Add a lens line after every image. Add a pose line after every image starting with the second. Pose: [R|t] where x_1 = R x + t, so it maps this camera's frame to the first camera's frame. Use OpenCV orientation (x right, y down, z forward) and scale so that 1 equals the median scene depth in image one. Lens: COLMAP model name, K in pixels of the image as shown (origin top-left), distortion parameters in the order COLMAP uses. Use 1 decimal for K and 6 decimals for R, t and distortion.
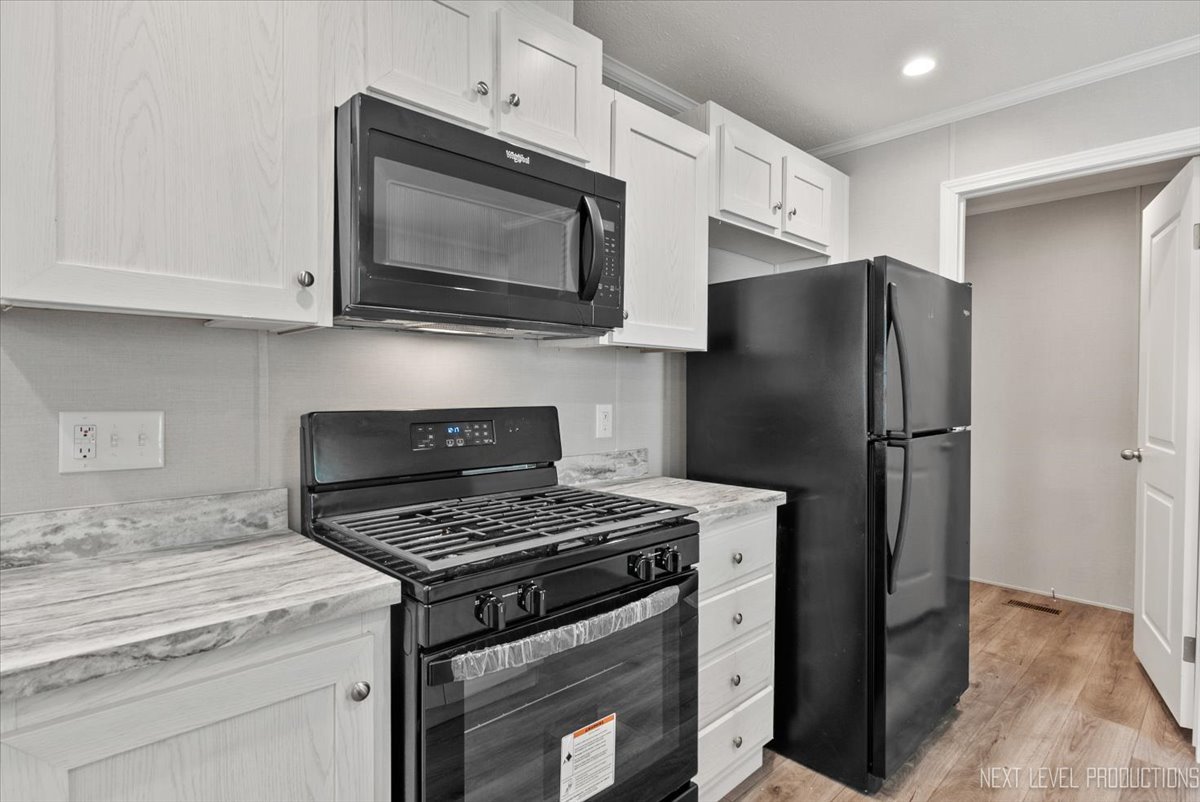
lens RADIAL K [[625.1, 0, 599.6], [0, 625.1, 398.6], [0, 0, 1]] dist [0.012714, -0.002213]
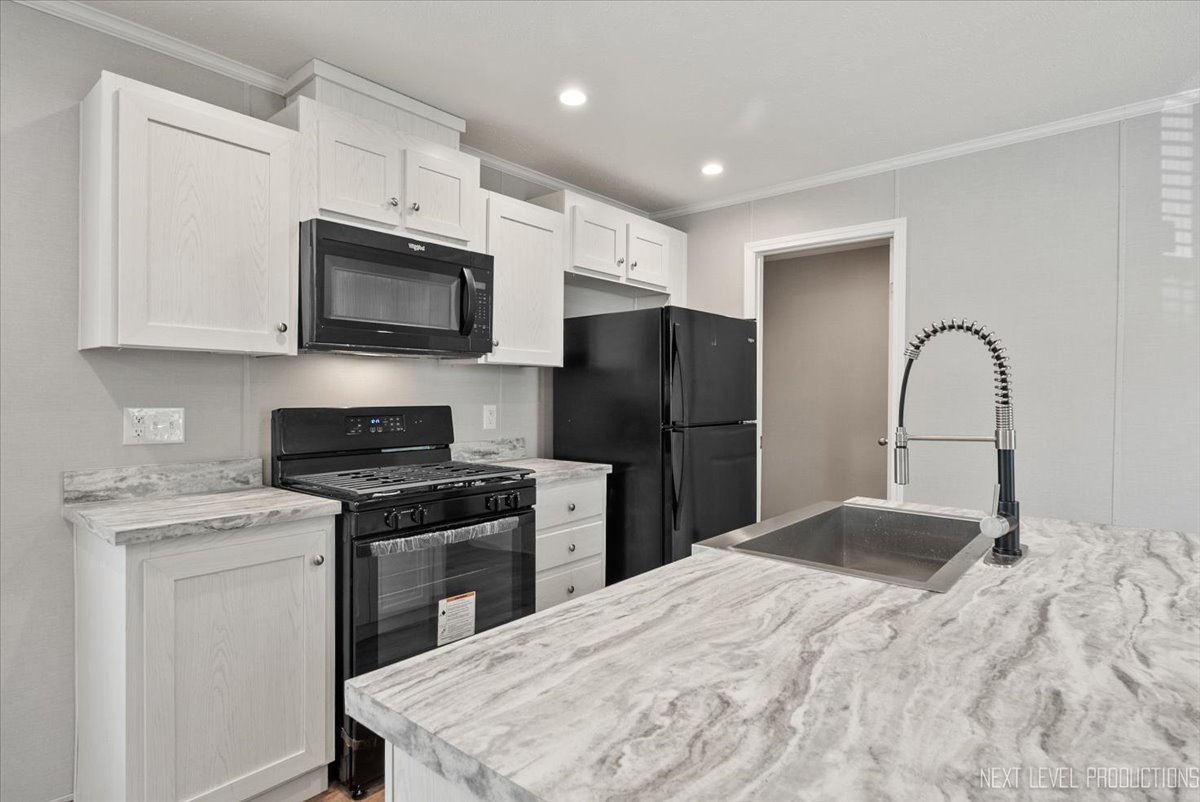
lens RADIAL K [[625.1, 0, 597.3], [0, 625.1, 396.9], [0, 0, 1]] dist [0.012714, -0.002213]
pose [[0.995189, 0.000394, 0.097974, 0.166310], [0.000689, 0.999939, -0.011024, 0.010503], [-0.097972, 0.011038, 0.995128, -0.606451]]
